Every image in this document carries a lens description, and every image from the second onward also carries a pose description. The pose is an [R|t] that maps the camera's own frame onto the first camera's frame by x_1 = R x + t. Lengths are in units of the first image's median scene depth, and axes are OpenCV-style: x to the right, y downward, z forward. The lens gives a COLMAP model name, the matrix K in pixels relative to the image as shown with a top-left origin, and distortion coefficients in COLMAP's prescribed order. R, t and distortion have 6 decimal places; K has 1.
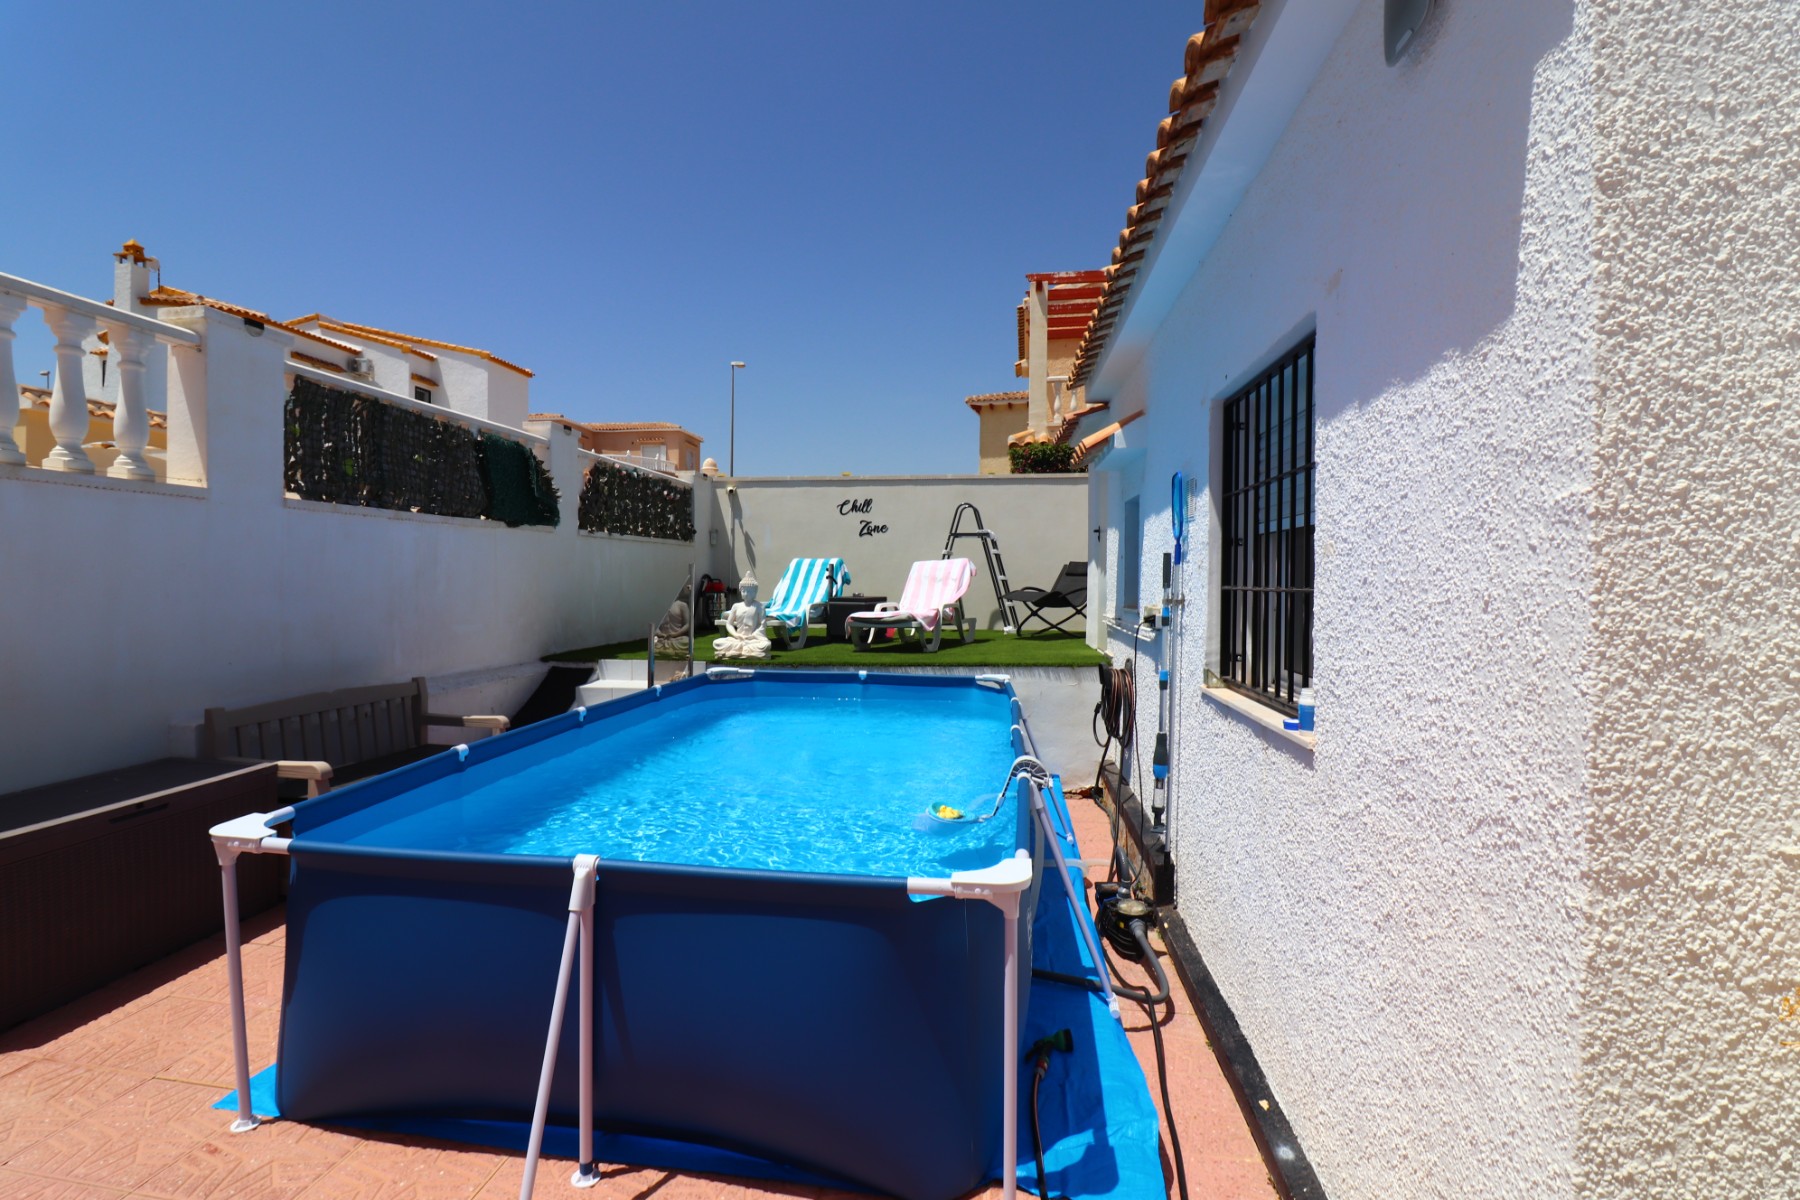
lens RADIAL K [[837.4, 0, 893.1], [0, 837.4, 597.1], [0, 0, 1]] dist [-0.018520, -0.001092]
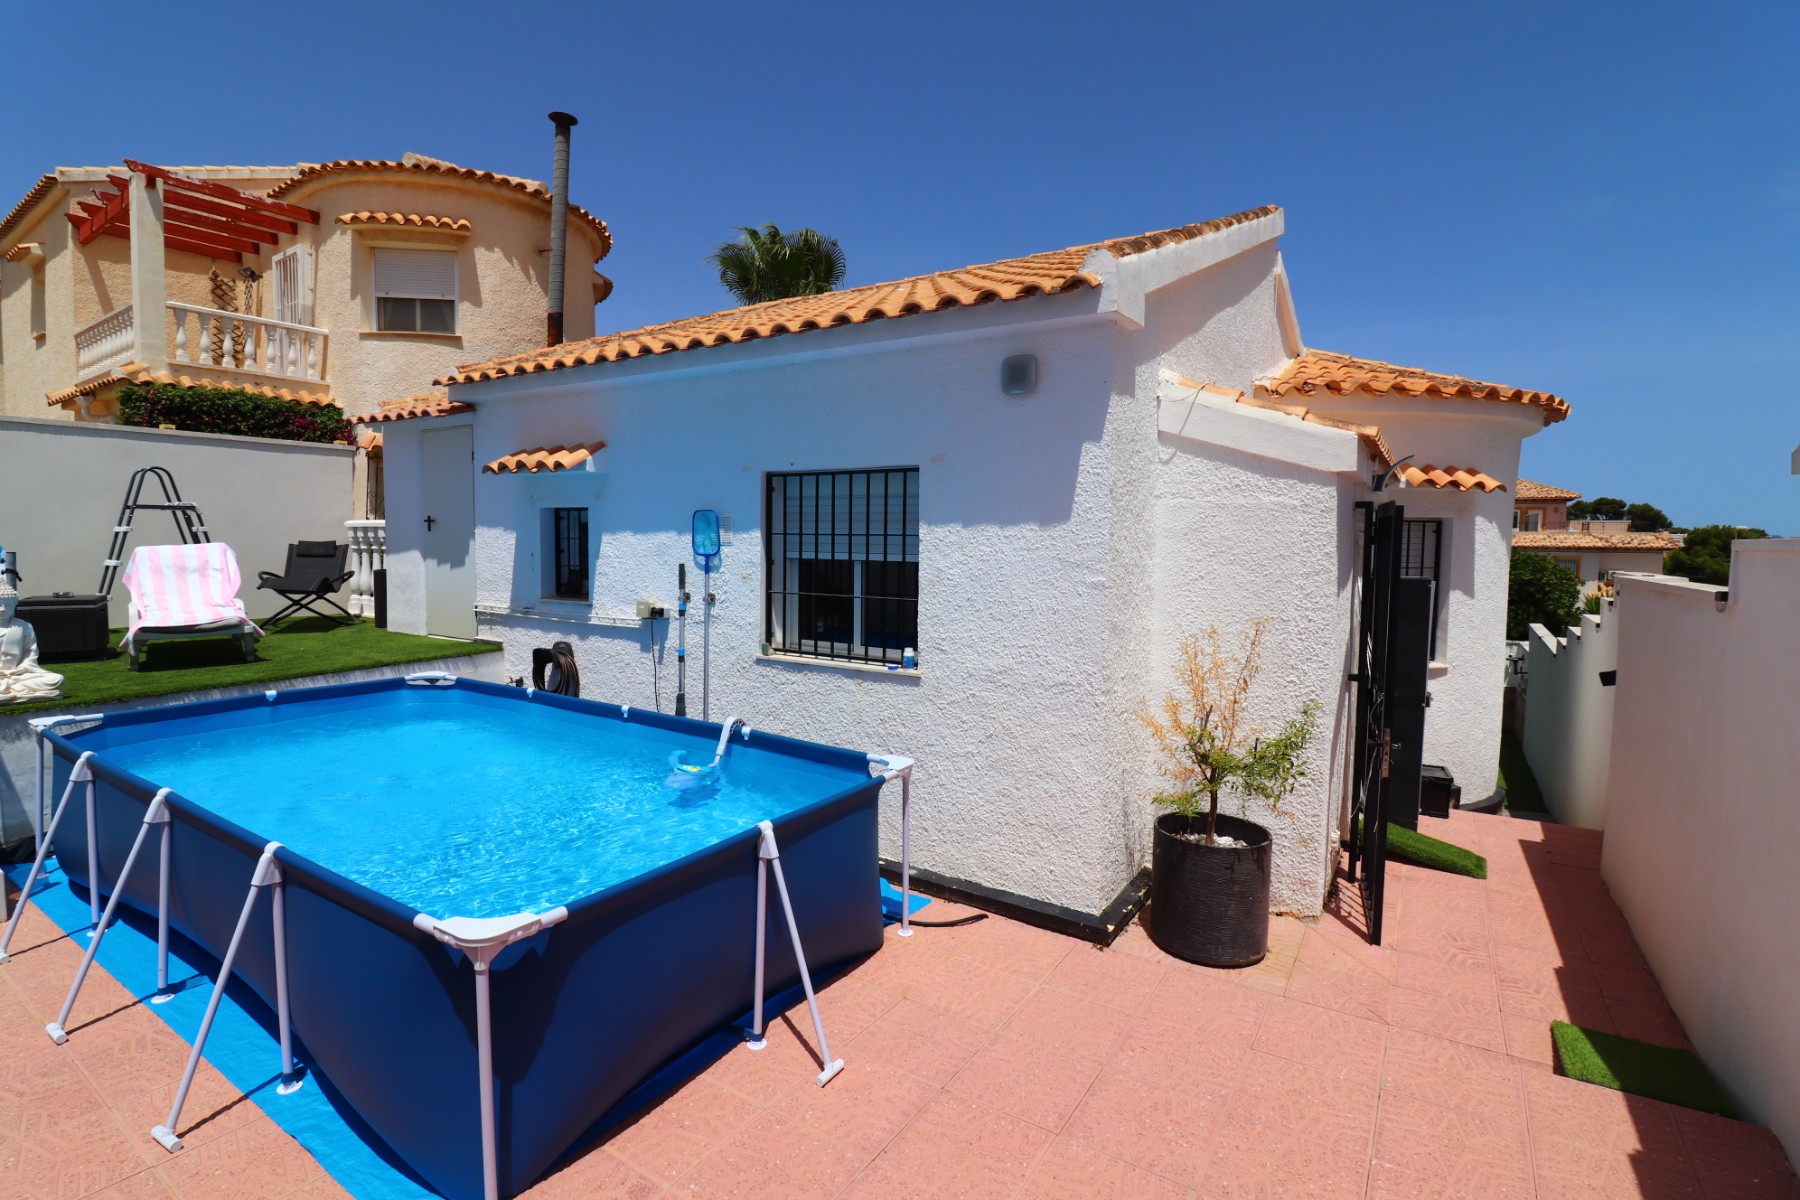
lens RADIAL K [[837.4, 0, 893.1], [0, 837.4, 597.1], [0, 0, 1]] dist [-0.018520, -0.001092]
pose [[0.431402, -0.063553, 0.899919, -0.515264], [0.008826, 0.997765, 0.066232, -0.057707], [-0.902117, -0.020630, 0.430998, 0.058459]]
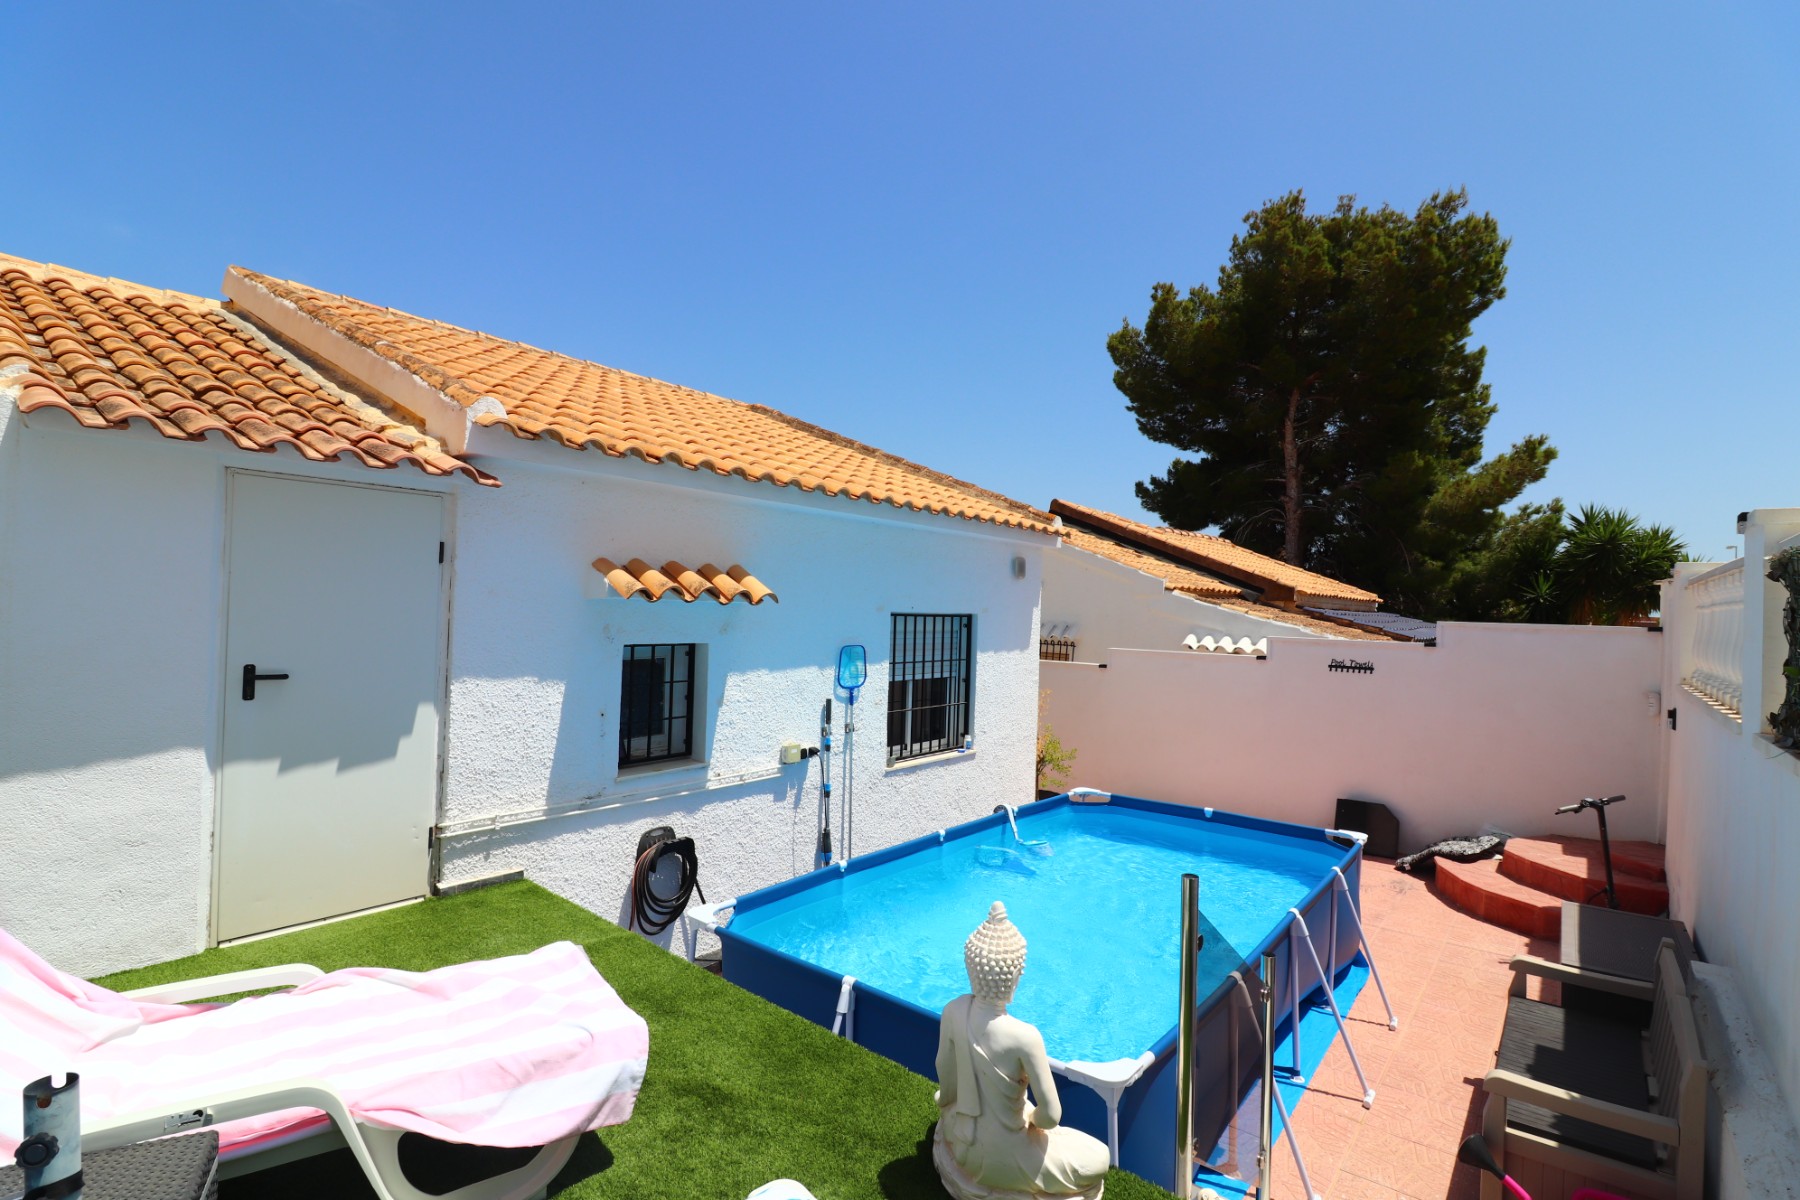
lens RADIAL K [[837.4, 0, 893.1], [0, 837.4, 597.1], [0, 0, 1]] dist [-0.018520, -0.001092]
pose [[-0.850261, -0.016242, 0.526111, -0.329740], [-0.017308, 0.999846, 0.002897, -0.151593], [-0.526077, -0.006643, -0.850411, 1.418985]]
